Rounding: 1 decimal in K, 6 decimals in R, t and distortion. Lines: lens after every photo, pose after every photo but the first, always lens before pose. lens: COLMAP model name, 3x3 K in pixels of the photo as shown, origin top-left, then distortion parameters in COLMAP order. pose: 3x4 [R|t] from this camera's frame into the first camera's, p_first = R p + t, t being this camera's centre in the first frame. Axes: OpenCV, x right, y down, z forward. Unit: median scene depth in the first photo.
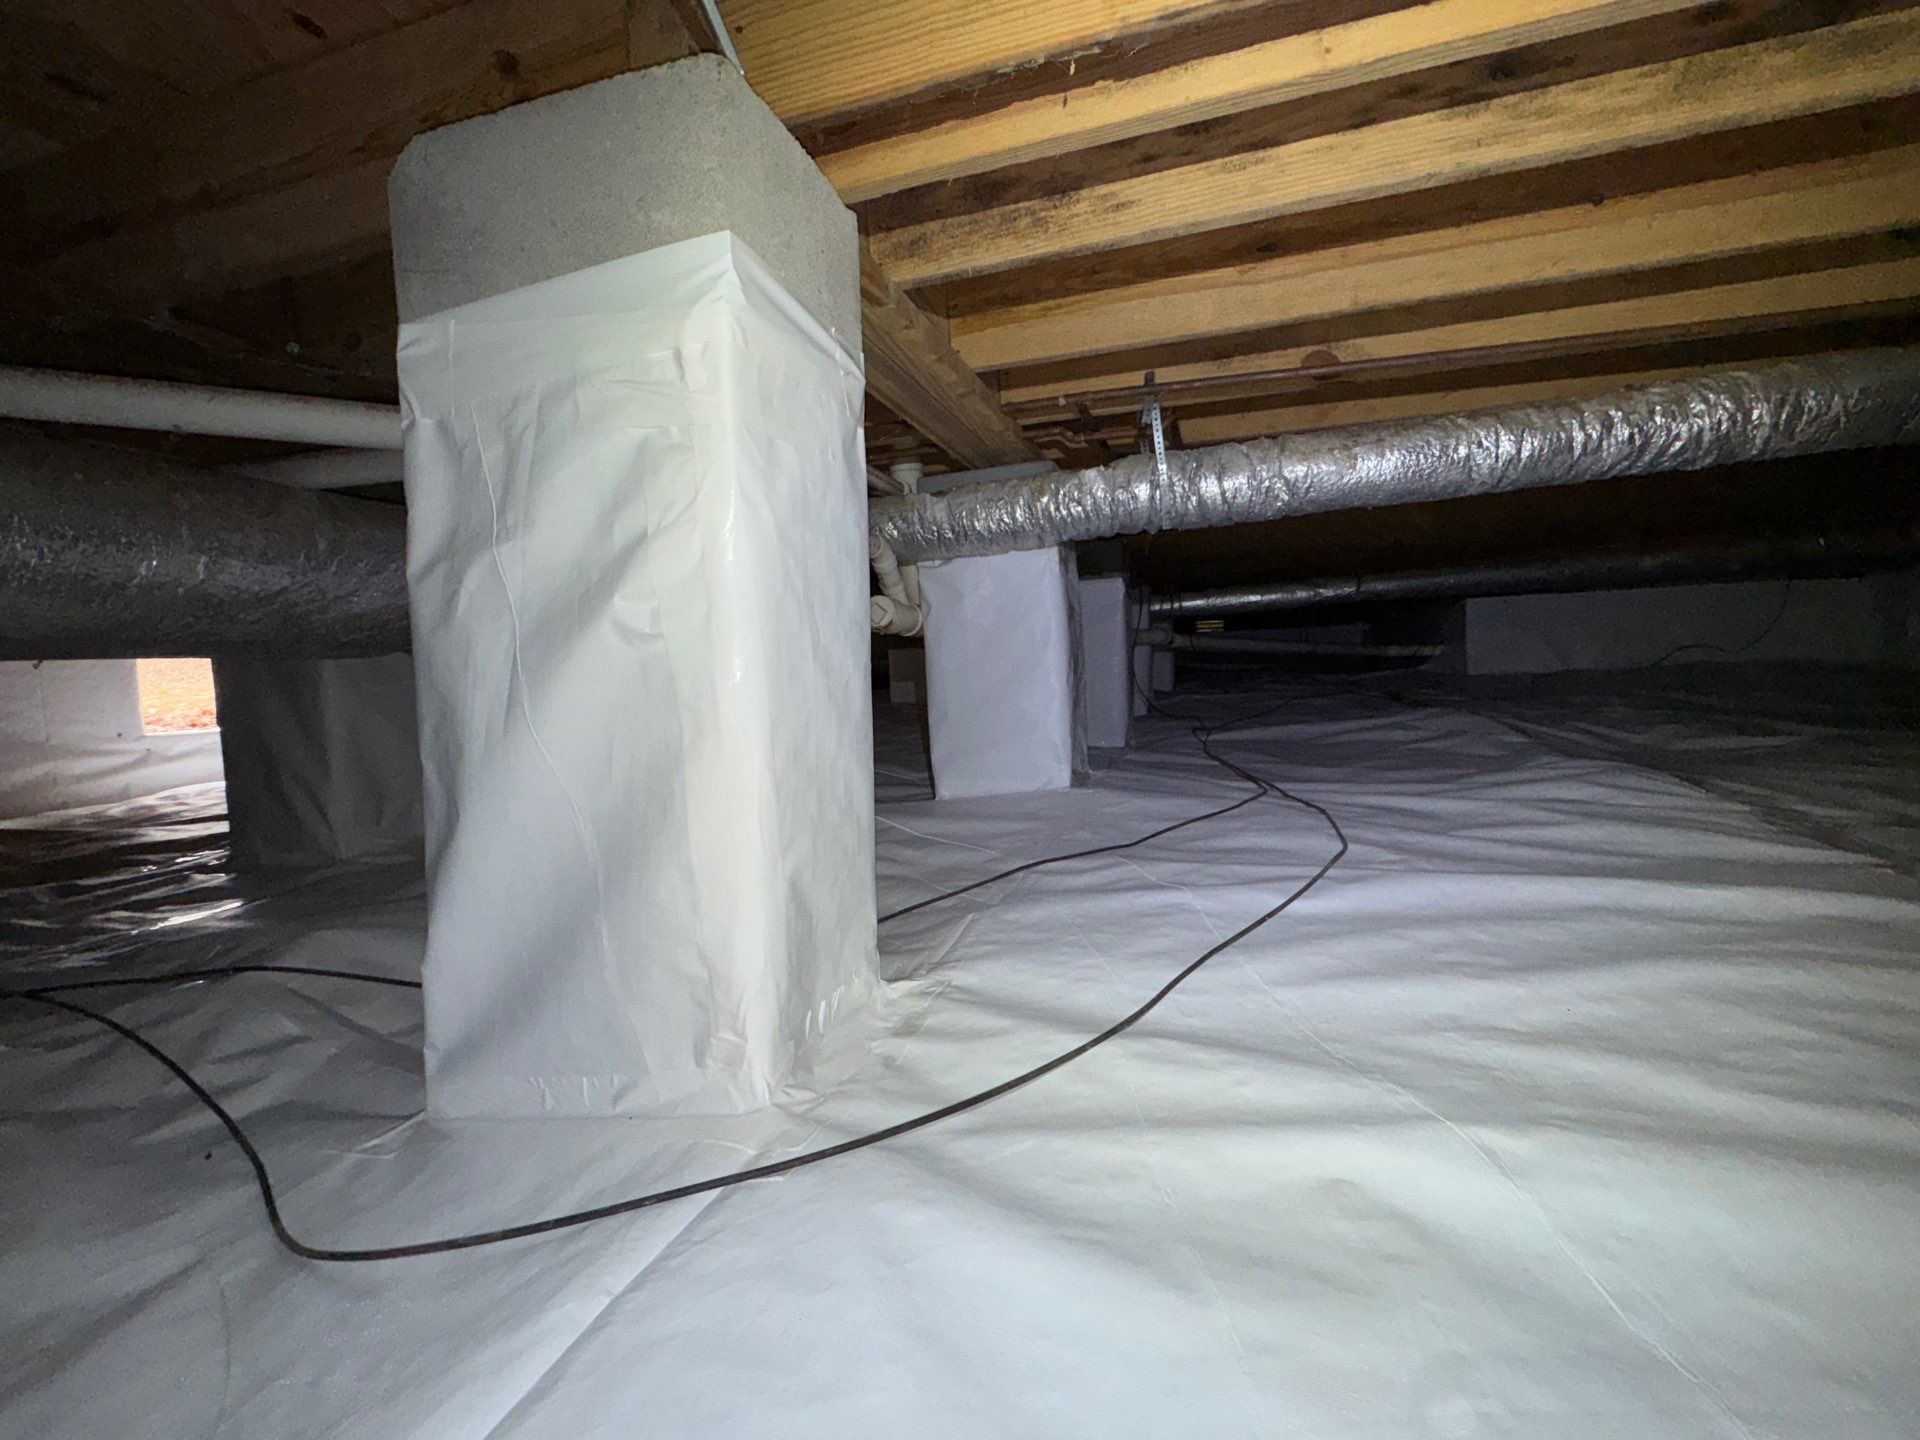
lens RADIAL K [[826.8, 0, 959.8], [0, 826.8, 720.3], [0, 0, 1]] dist [-0.001996, -0.000136]
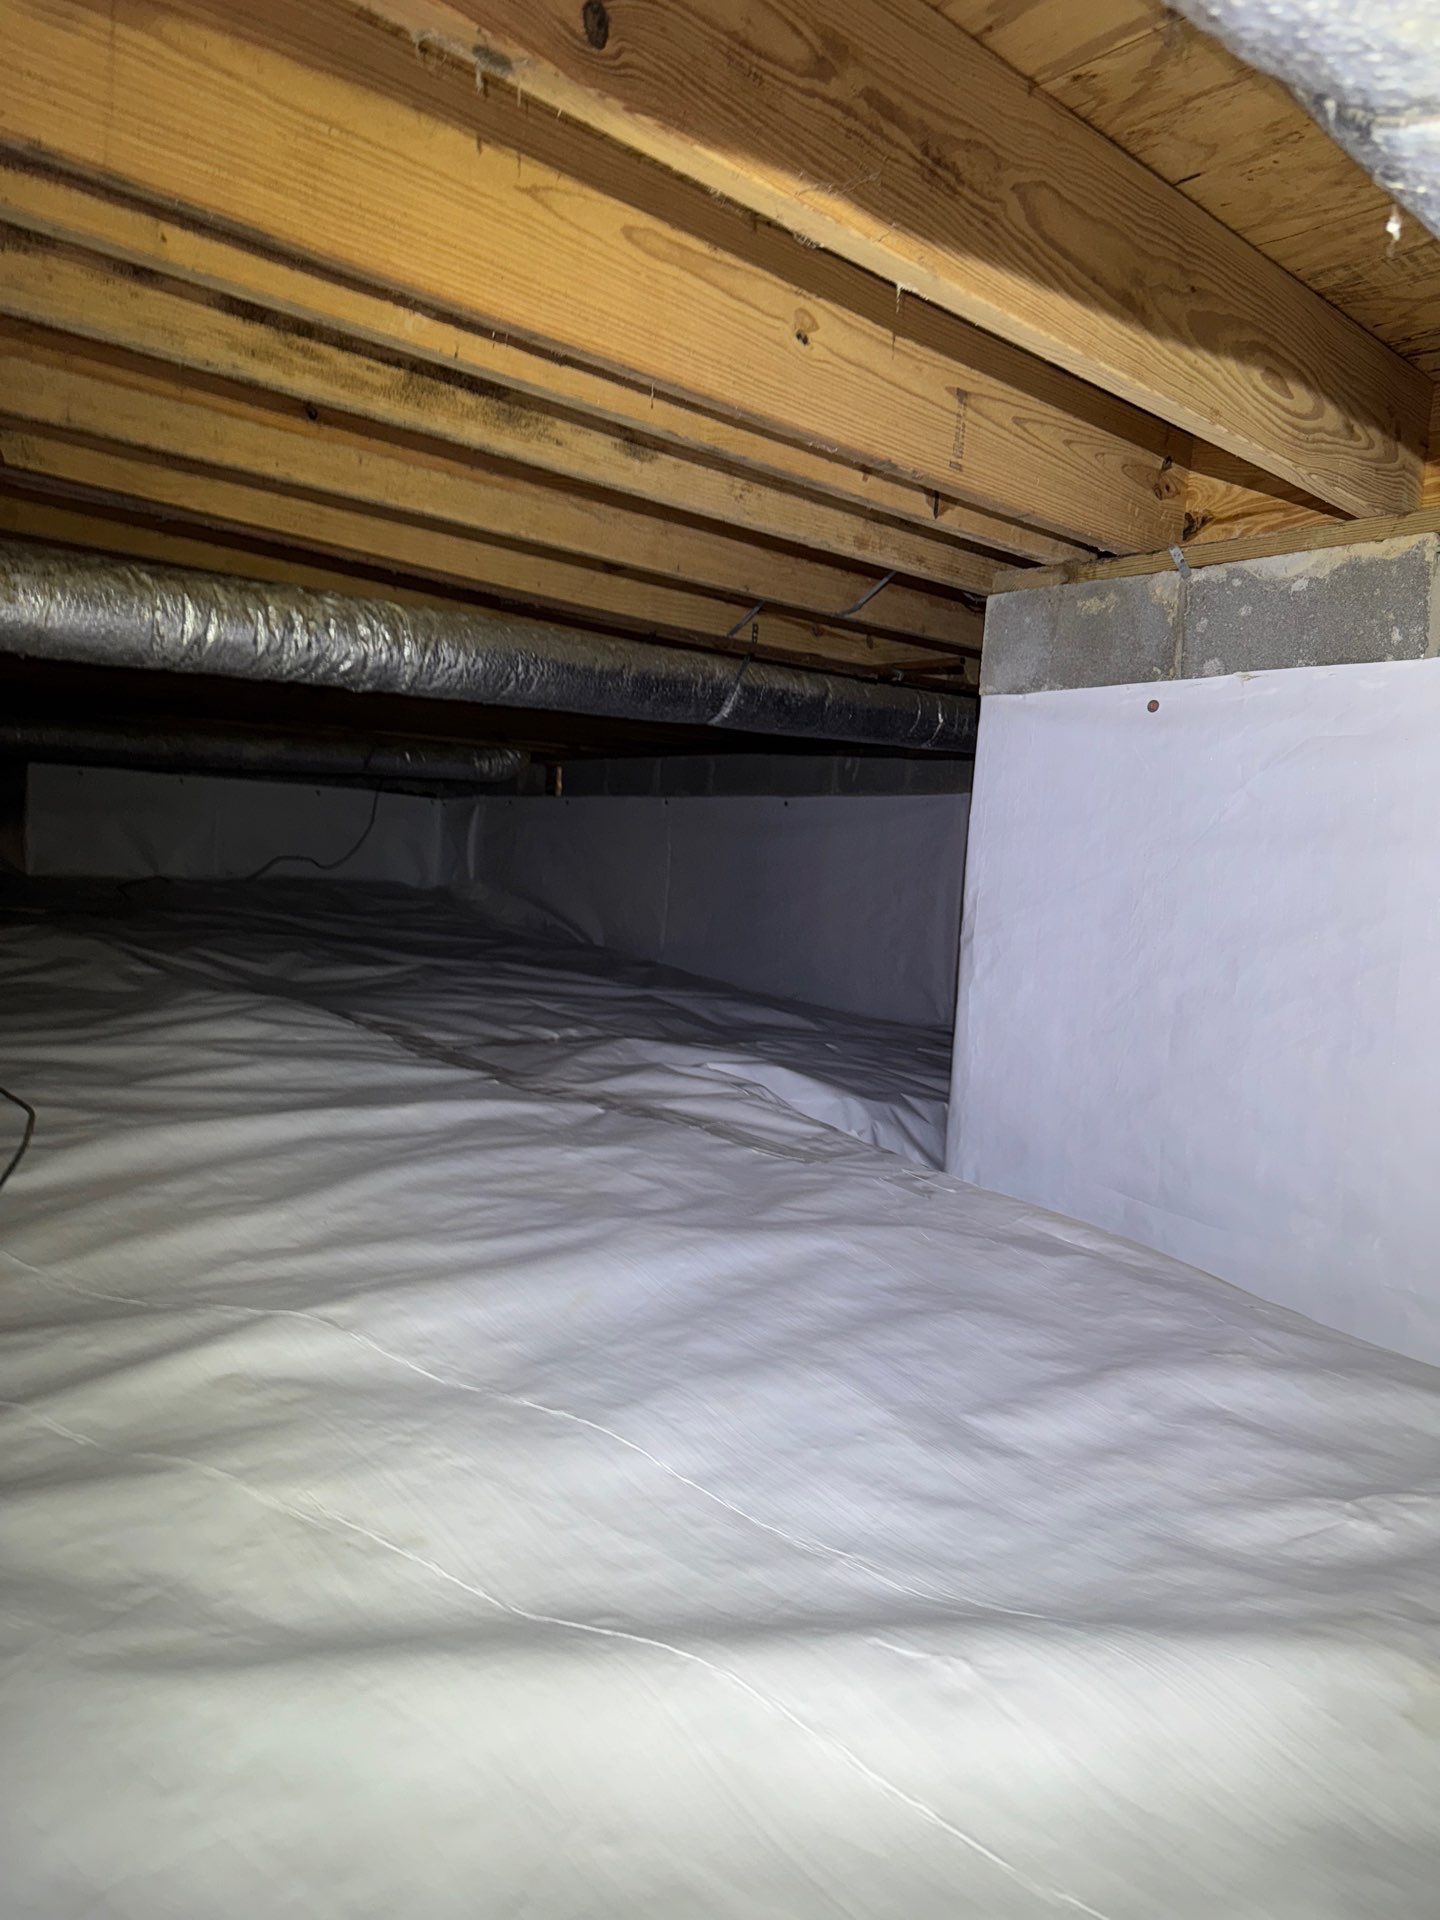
lens RADIAL K [[1421.9, 0, 719.3], [0, 1421.9, 960.5], [0, 0, 1]] dist [-0.000505, -0.000118]
pose [[0.491490, 0.003028, 0.870878, -0.352739], [-0.017010, 0.999837, 0.006124, -0.005138], [-0.870717, -0.017823, 0.491462, -0.196249]]
